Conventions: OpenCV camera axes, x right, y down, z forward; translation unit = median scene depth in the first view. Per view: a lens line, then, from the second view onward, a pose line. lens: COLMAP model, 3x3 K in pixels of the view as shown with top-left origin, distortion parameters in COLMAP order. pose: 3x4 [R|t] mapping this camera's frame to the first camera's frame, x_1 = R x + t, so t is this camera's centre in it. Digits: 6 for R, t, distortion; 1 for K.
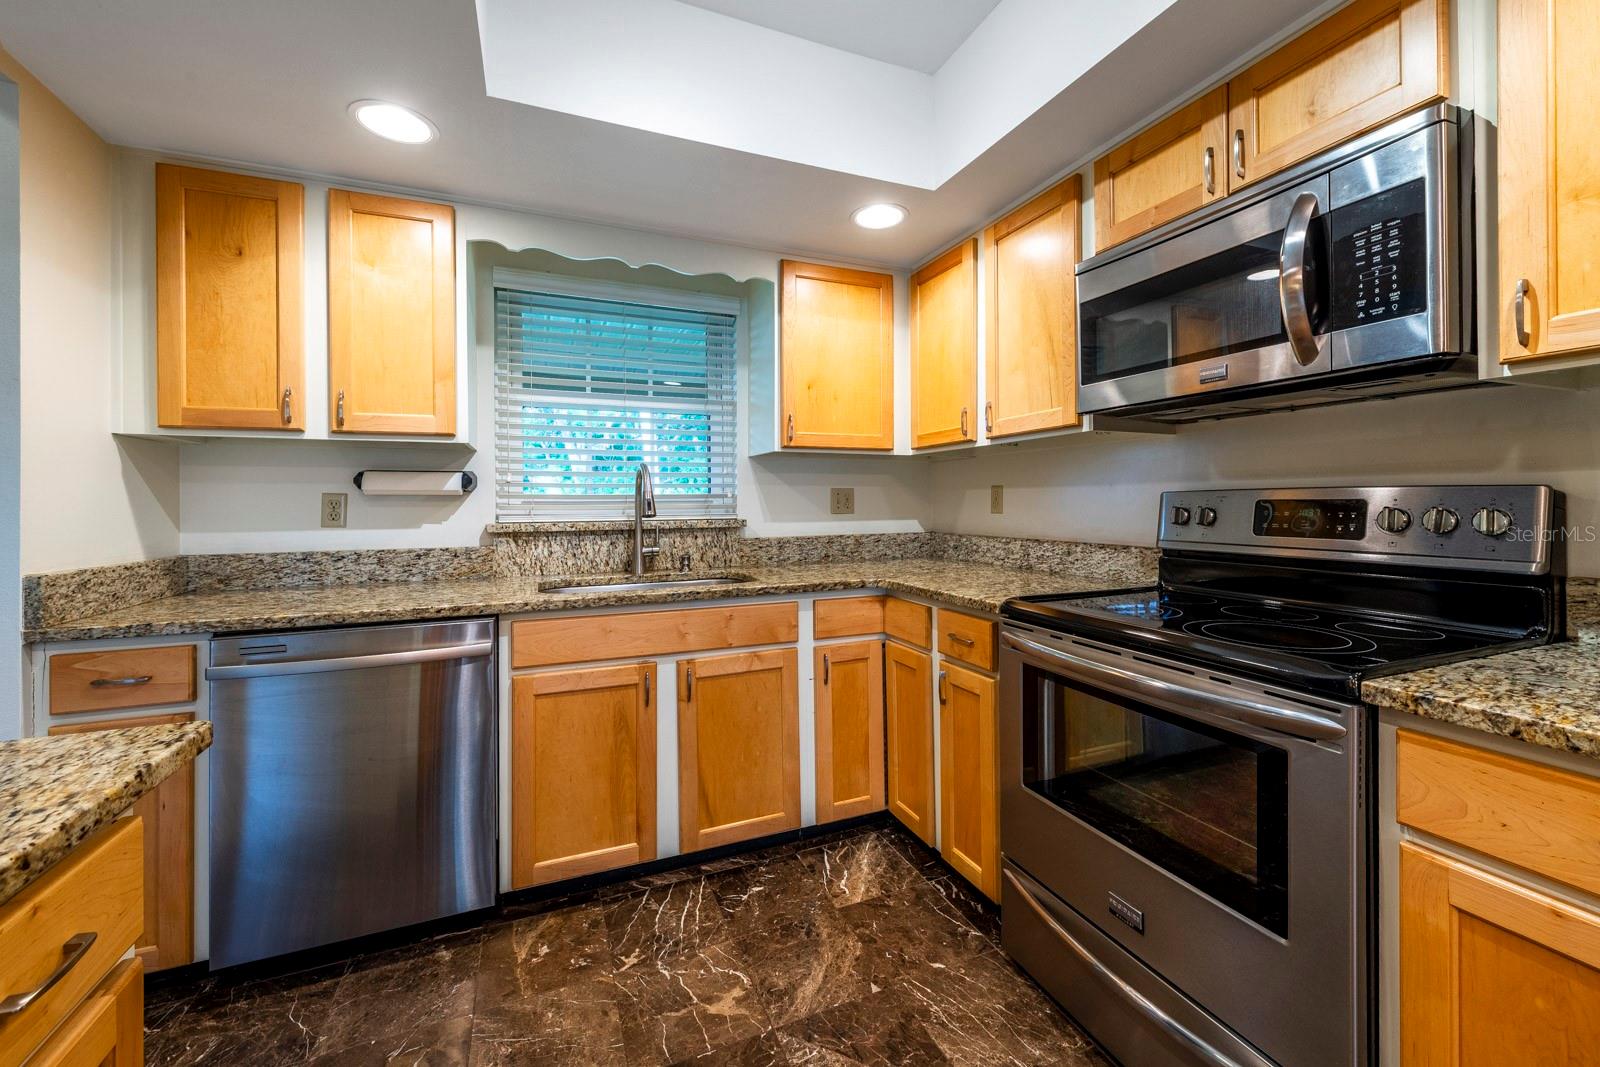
lens RADIAL K [[630.4, 0, 799.3], [0, 630.4, 500.7], [0, 0, 1]] dist [0.002797, -0.000170]
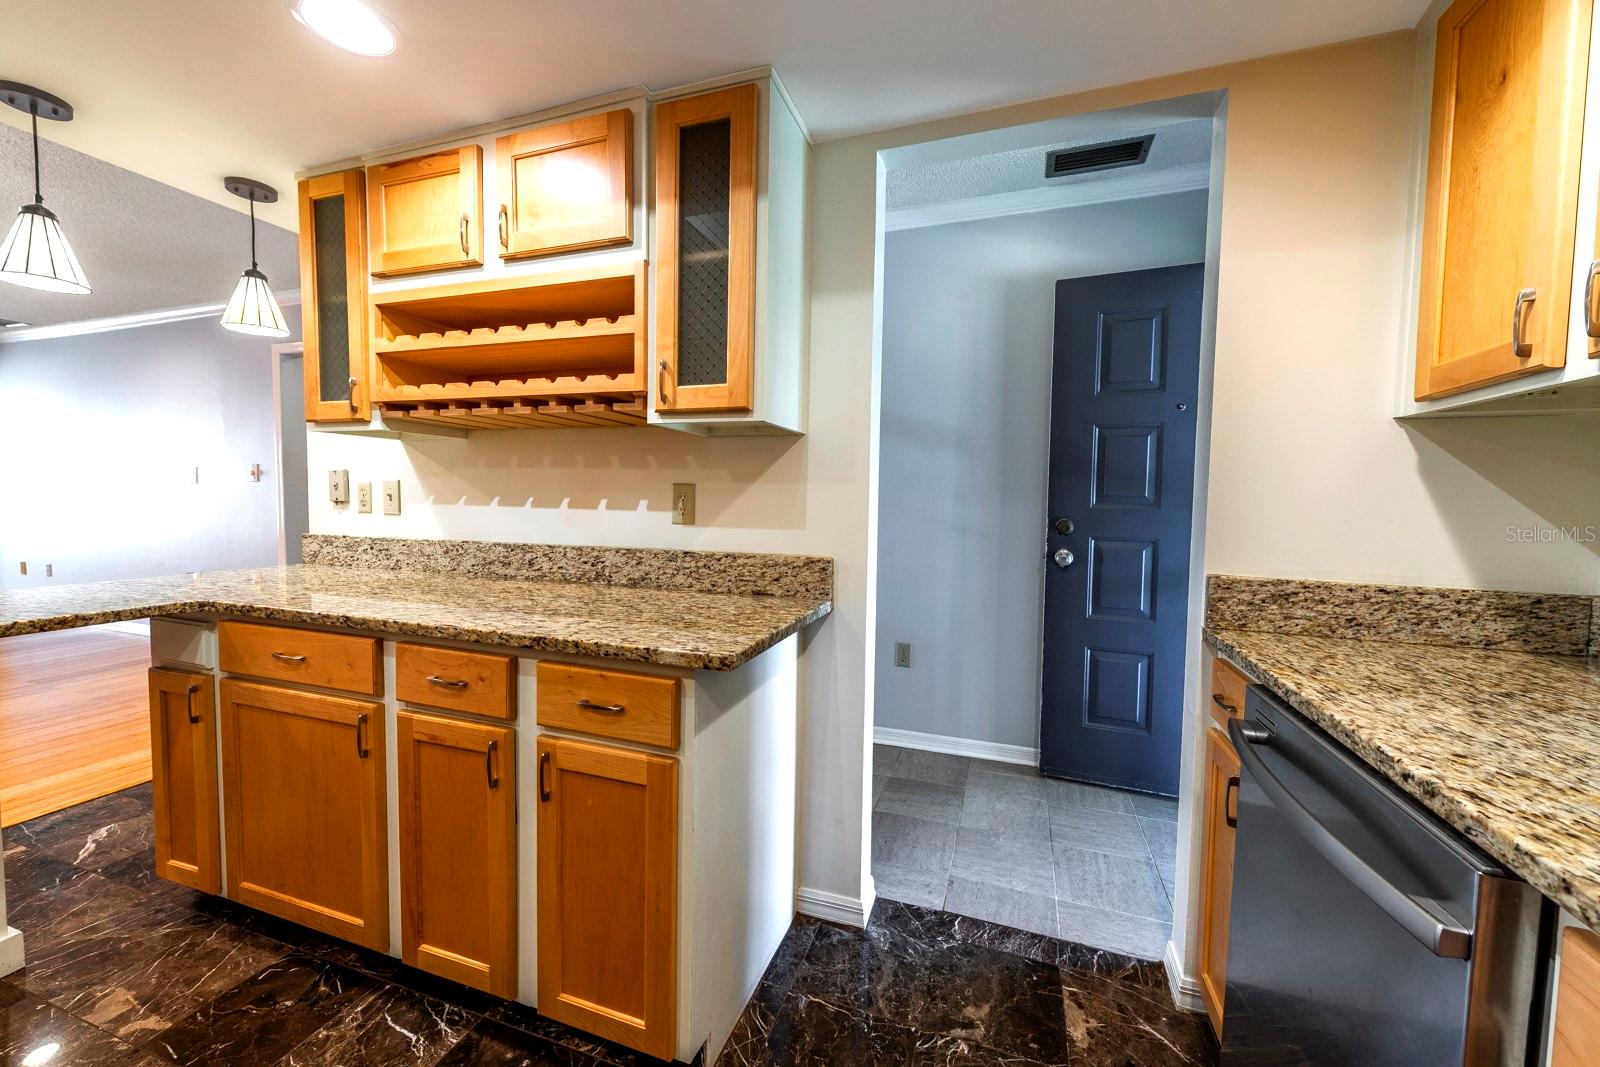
lens RADIAL K [[624.5, 0, 800.0], [0, 624.5, 533.5], [0, 0, 1]] dist [0.000036, -0.000153]
pose [[-0.669424, 0.036290, -0.741994, -0.010562], [-0.011682, 0.998168, 0.059358, -0.001210], [0.742789, 0.048404, -0.667774, 0.799128]]
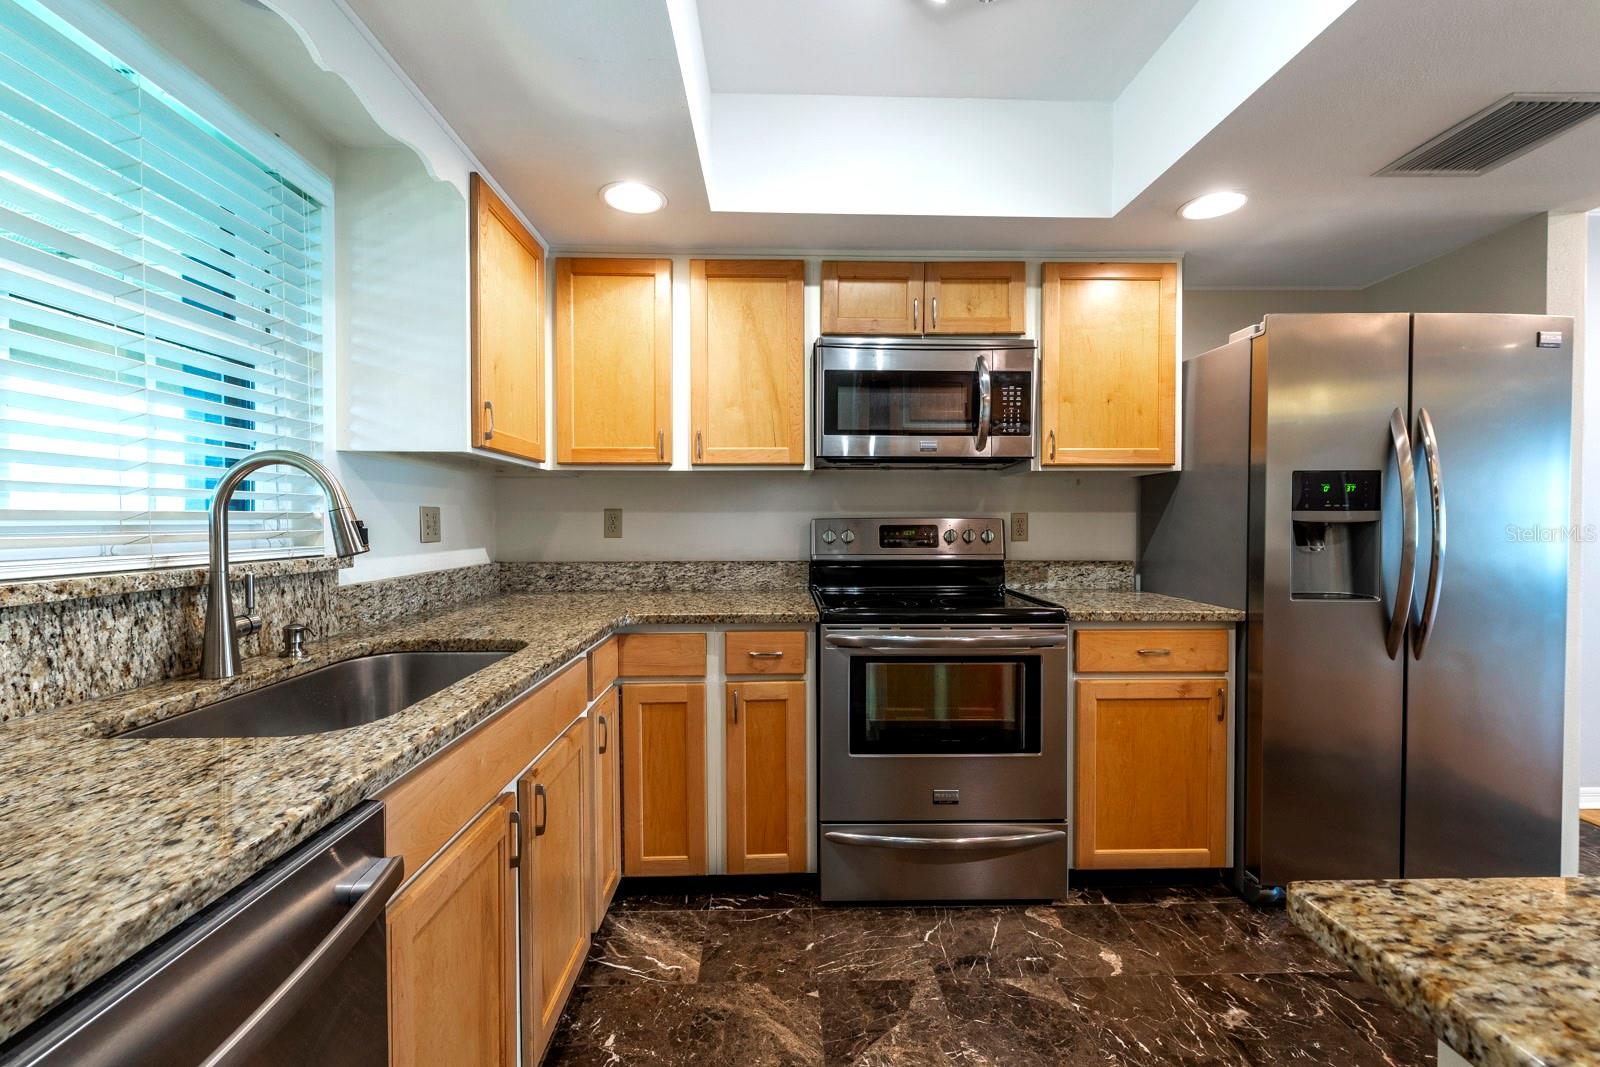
lens RADIAL K [[657.4, 0, 801.5], [0, 657.4, 531.2], [0, 0, 1]] dist [0.006855, -0.000294]
pose [[0.349941, -0.008806, 0.936730, -0.680983], [-0.003701, 0.999935, 0.010783, -0.002430], [-0.936764, -0.007240, 0.349886, 0.487190]]
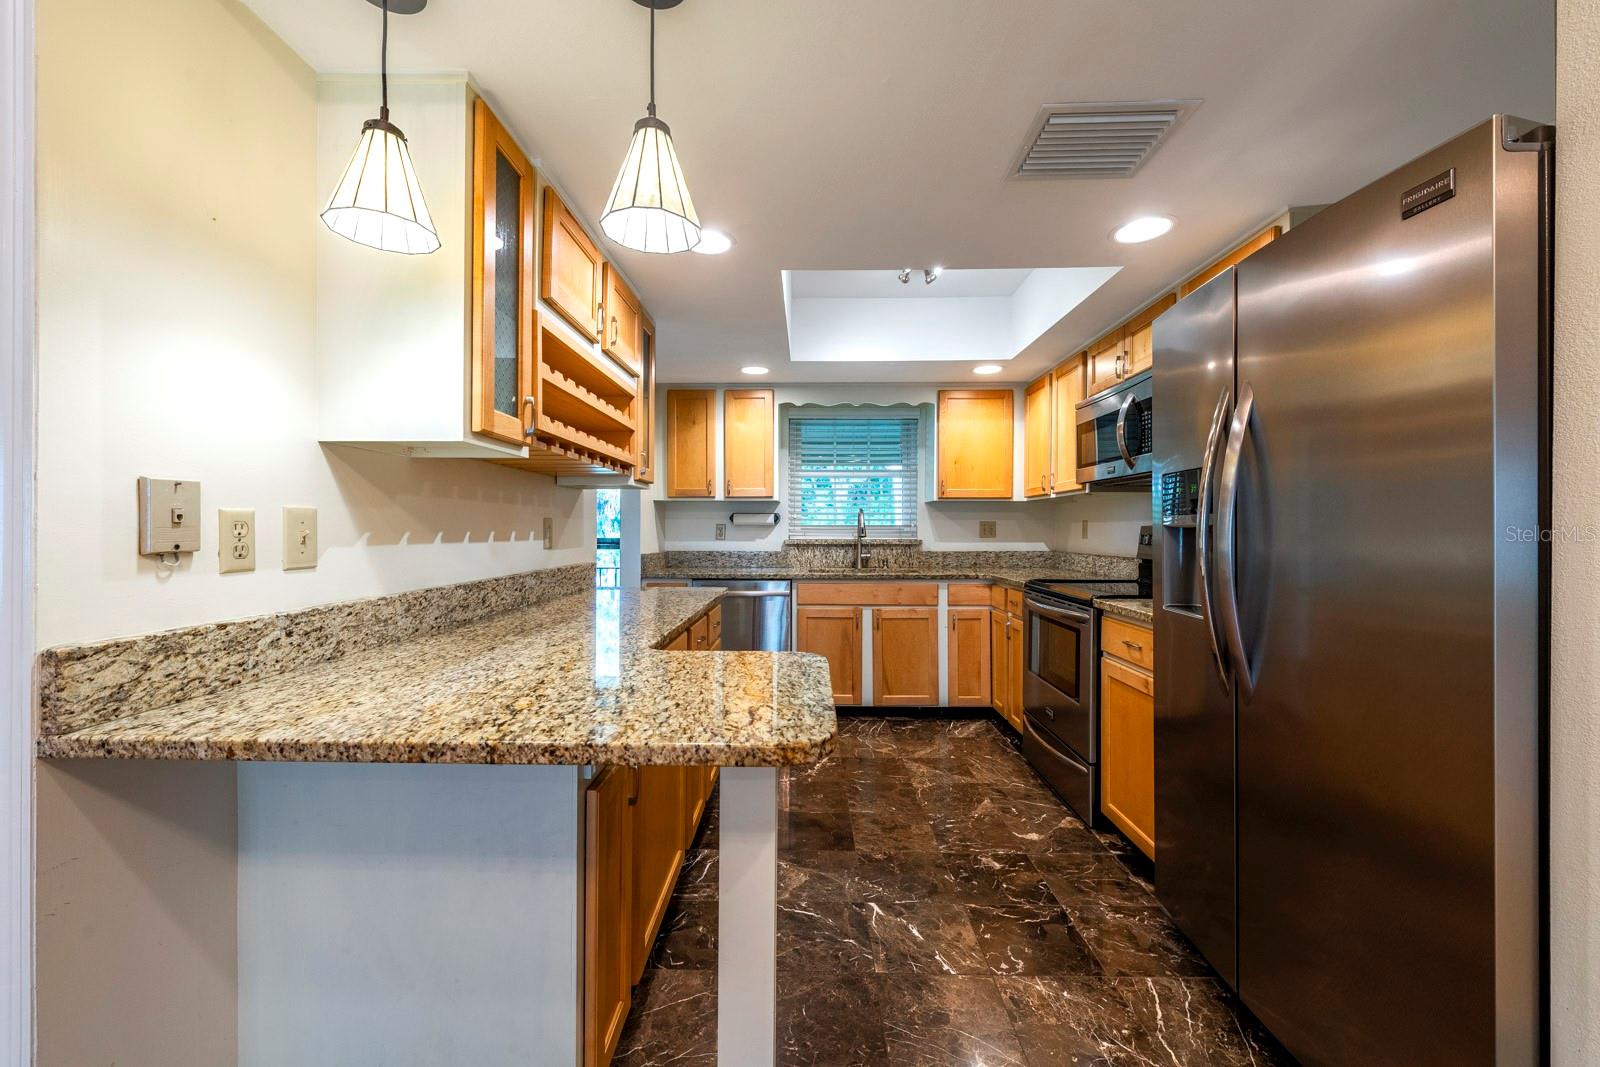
lens RADIAL K [[624.5, 0, 800.0], [0, 624.5, 533.5], [0, 0, 1]] dist [0.000036, -0.000153]
pose [[0.919022, 0.010943, -0.394054, 0.355796], [-0.006999, 0.999910, 0.011446, -0.006003], [0.394144, -0.007761, 0.919016, -0.867822]]
